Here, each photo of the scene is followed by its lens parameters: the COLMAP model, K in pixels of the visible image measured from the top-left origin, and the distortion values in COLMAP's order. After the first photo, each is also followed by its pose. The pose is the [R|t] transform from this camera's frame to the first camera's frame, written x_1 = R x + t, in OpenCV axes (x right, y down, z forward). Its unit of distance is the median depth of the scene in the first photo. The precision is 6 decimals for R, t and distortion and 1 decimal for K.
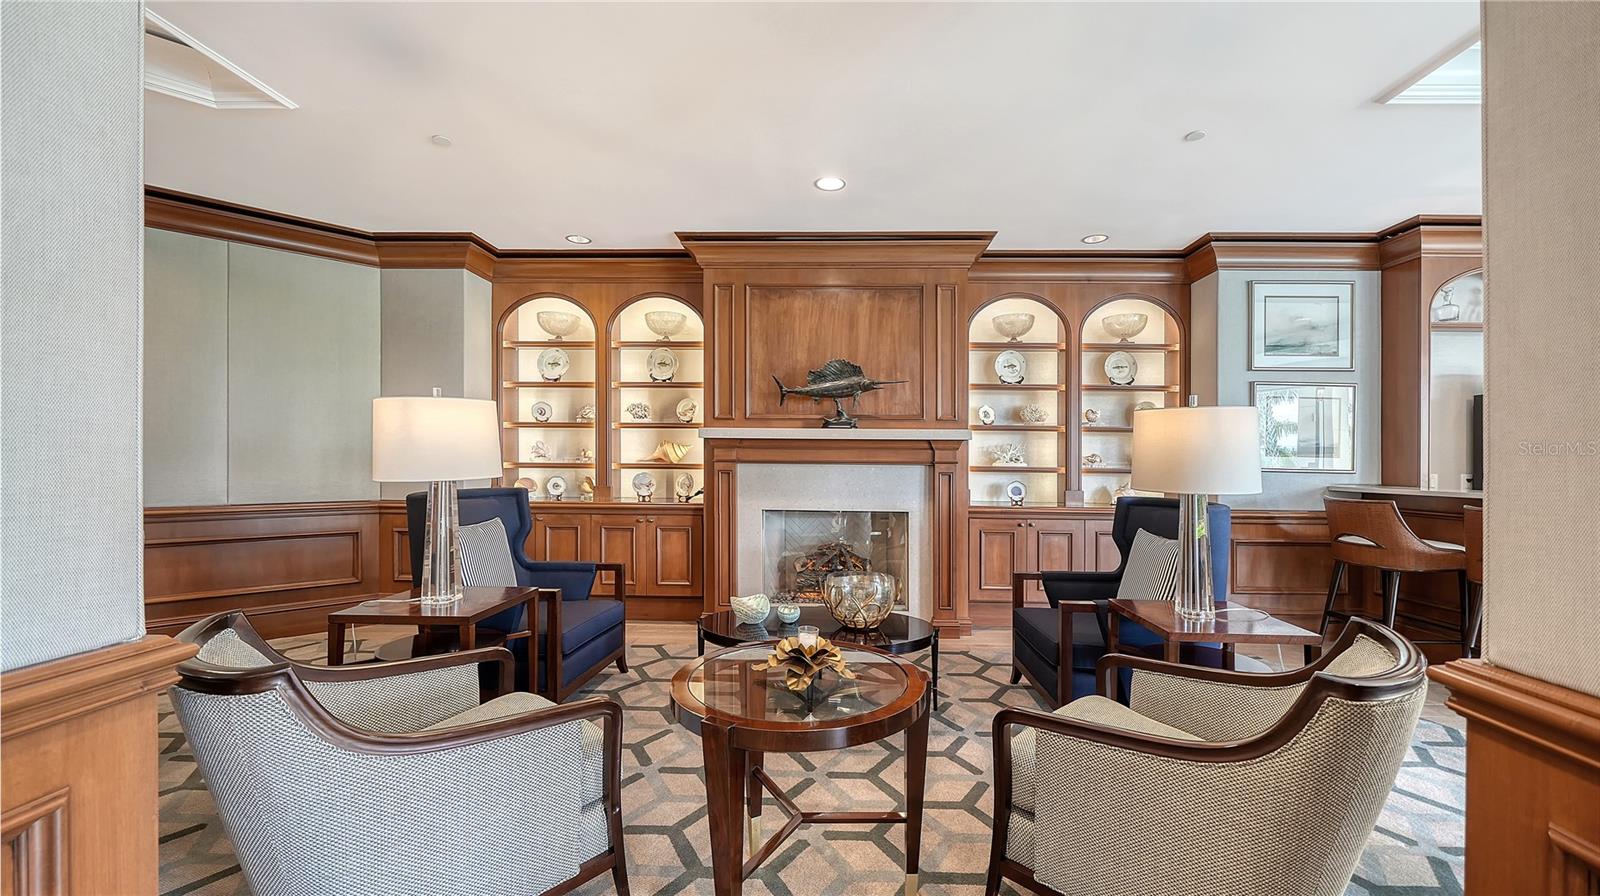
lens RADIAL K [[568.1, 0, 805.3], [0, 568.1, 439.3], [0, 0, 1]] dist [-0.001797, -0.000036]
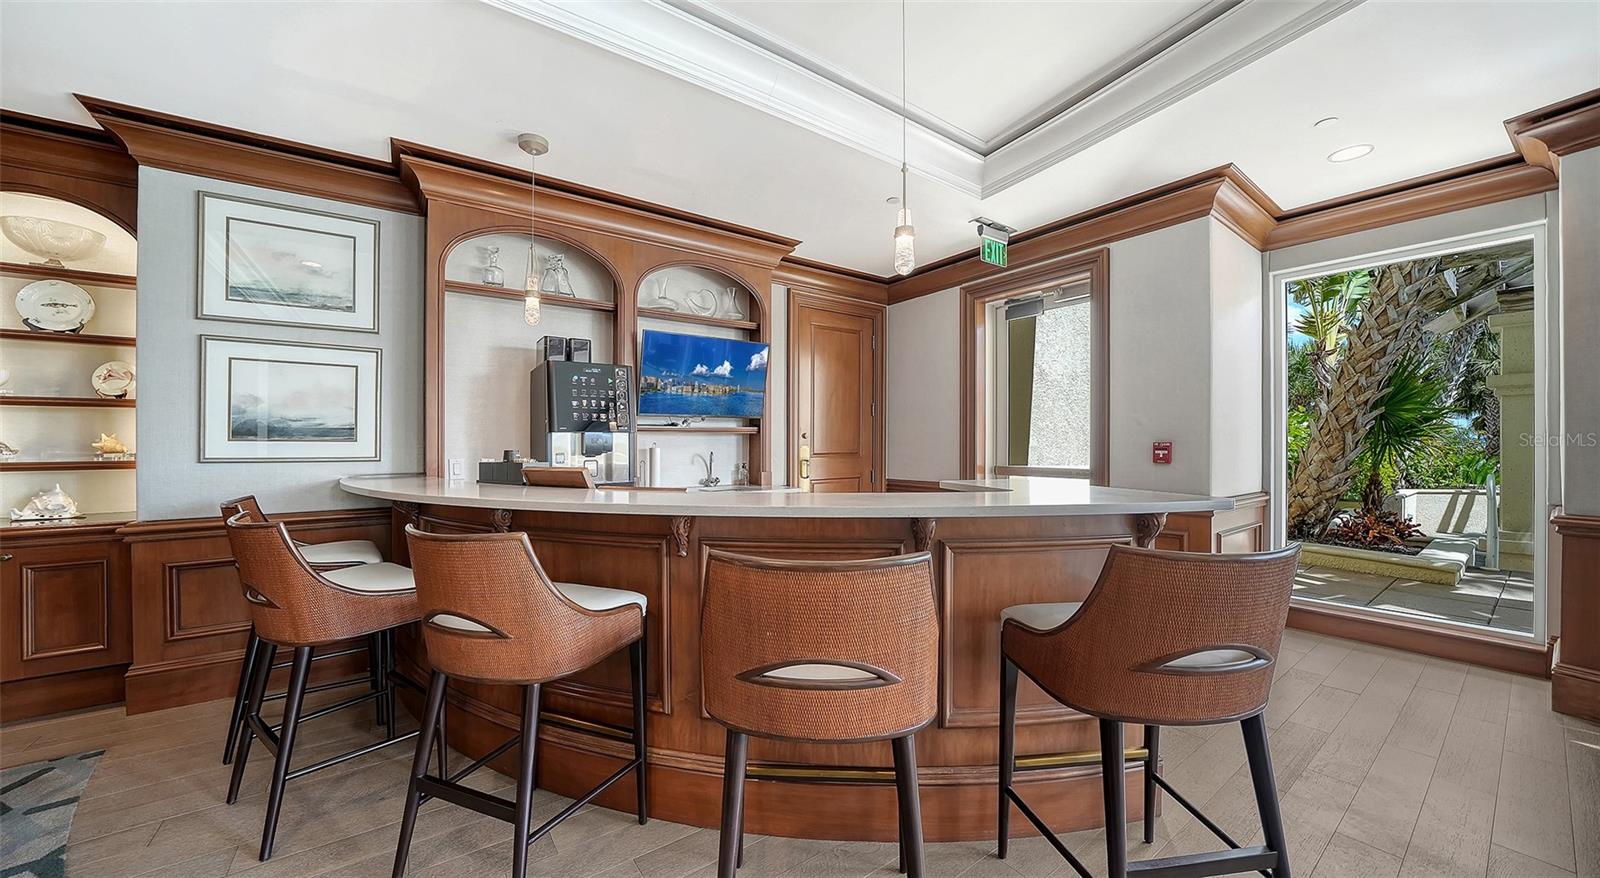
lens RADIAL K [[567.1, 0, 802.3], [0, 567.1, 434.8], [0, 0, 1]] dist [-0.000325, -0.000020]
pose [[0.789767, -0.018627, 0.613124, 0.939293], [0.004564, 0.999690, 0.024492, 0.007695], [-0.613390, -0.016545, 0.789607, -0.013332]]
